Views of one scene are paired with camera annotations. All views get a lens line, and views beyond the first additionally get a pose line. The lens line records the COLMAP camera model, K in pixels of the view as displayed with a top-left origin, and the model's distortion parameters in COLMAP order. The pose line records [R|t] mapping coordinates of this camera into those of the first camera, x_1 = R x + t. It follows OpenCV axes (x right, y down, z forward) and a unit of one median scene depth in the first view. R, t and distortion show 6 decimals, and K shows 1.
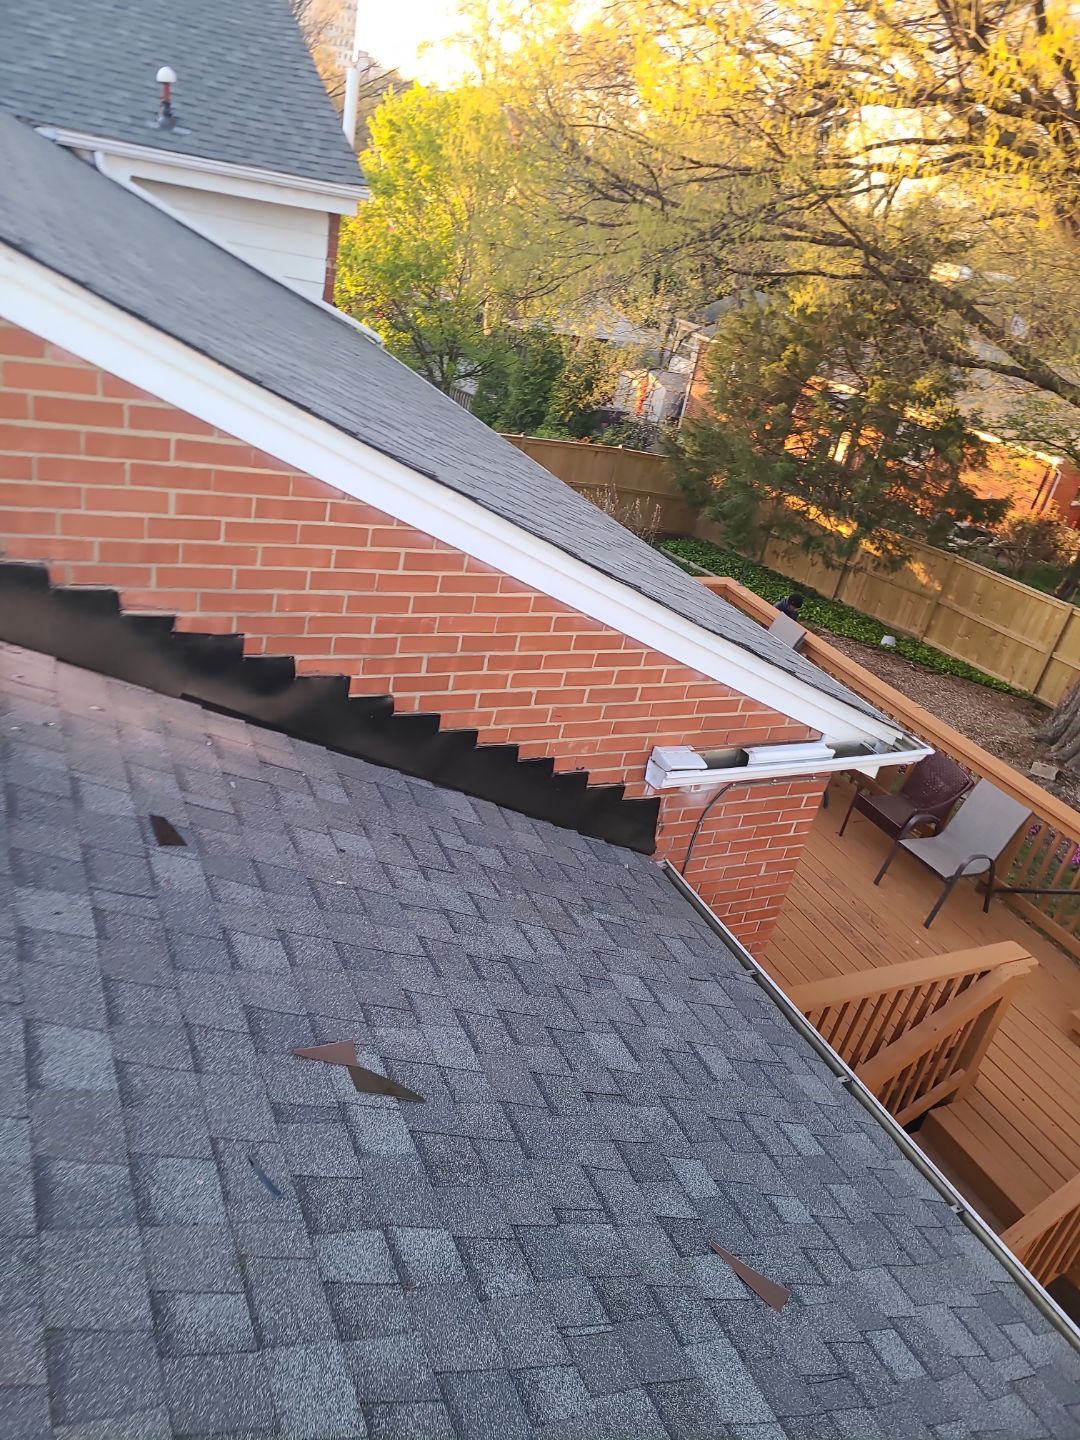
lens RADIAL K [[1117.6, 0, 554.3], [0, 1117.6, 728.9], [0, 0, 1]] dist [0.052733, -0.031197]
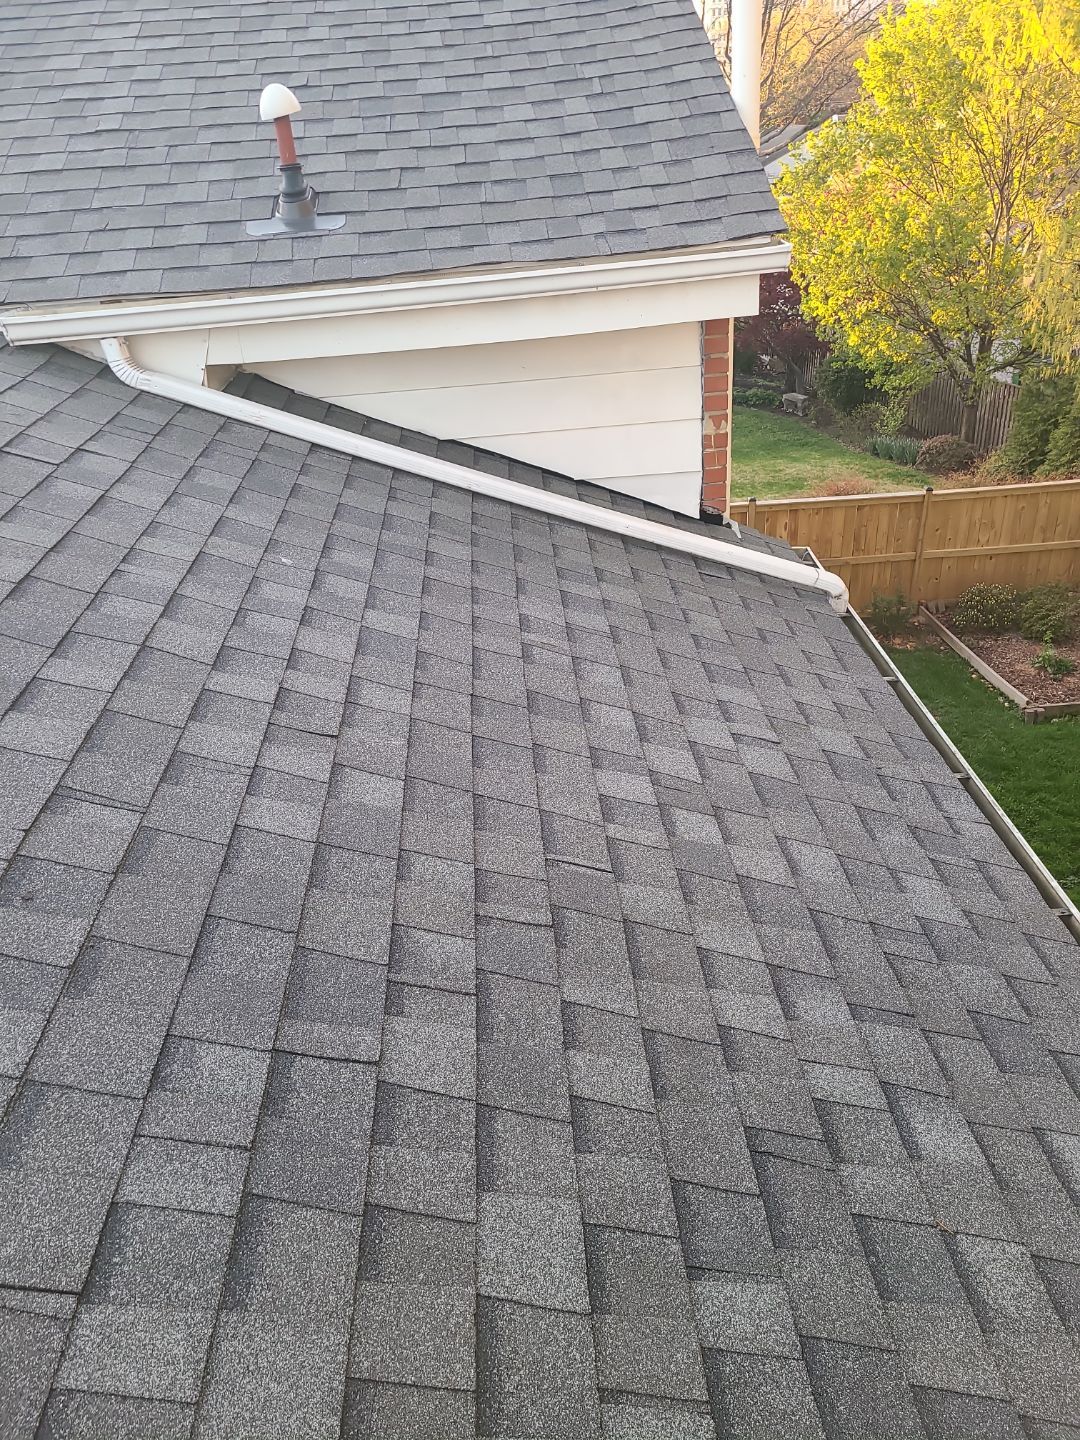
lens RADIAL K [[1117.6, 0, 518.8], [0, 1117.6, 637.6], [0, 0, 1]] dist [0.052733, -0.031197]
pose [[0.889316, -0.046433, -0.454930, -0.079687], [0.040307, 0.998919, -0.023160, -0.335836], [0.455513, 0.002260, 0.890226, 0.616743]]
